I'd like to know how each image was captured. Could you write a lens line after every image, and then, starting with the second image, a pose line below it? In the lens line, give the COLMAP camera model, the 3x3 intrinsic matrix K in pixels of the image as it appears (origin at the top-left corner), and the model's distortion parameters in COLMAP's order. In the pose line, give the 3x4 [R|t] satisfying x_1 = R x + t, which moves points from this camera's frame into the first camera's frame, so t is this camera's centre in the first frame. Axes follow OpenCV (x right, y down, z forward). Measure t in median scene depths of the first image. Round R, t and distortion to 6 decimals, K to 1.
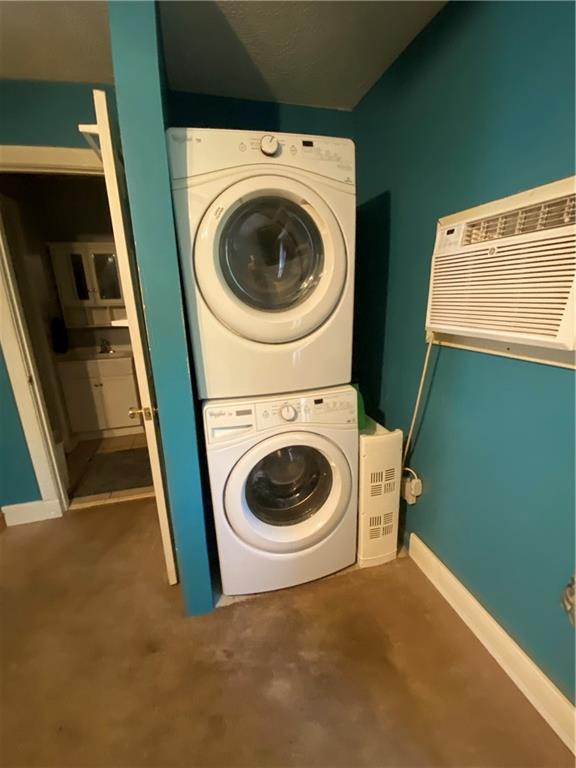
lens RADIAL K [[317.3, 0, 286.4], [0, 317.3, 381.9], [0, 0, 1]] dist [0.012271, -0.013301]
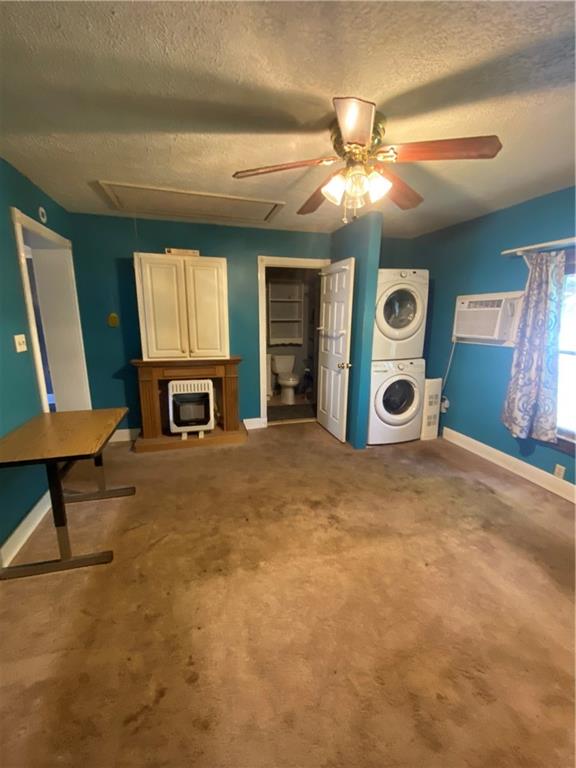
lens RADIAL K [[317.3, 0, 286.6], [0, 317.3, 385.5], [0, 0, 1]] dist [0.012271, -0.013301]
pose [[0.999663, 0.023235, 0.011554, -0.915507], [-0.022567, 0.998232, -0.054994, 0.396421], [-0.012811, 0.054715, 0.998420, -1.520238]]
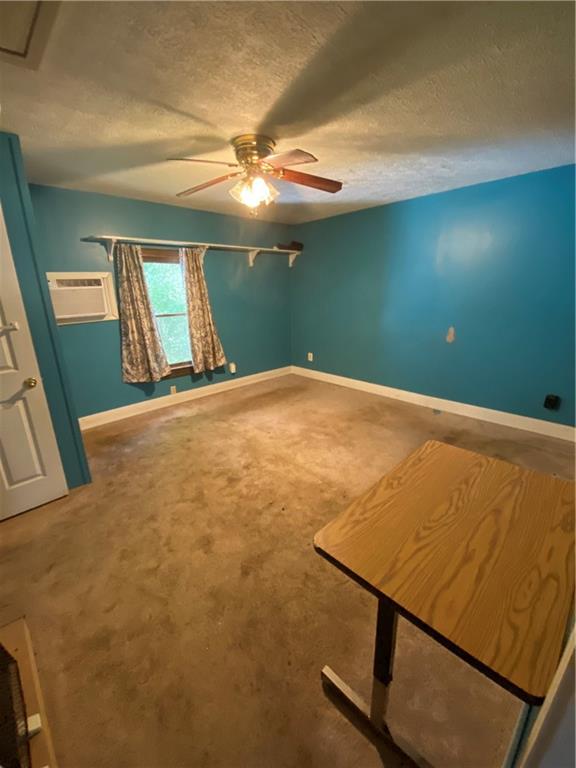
lens RADIAL K [[317.3, 0, 291.9], [0, 317.3, 382.9], [0, 0, 1]] dist [0.012271, -0.013301]
pose [[-0.500071, -0.218226, 0.838038, -2.334254], [0.265832, 0.882322, 0.388384, -0.165278], [-0.824174, 0.416997, -0.383212, 0.537480]]
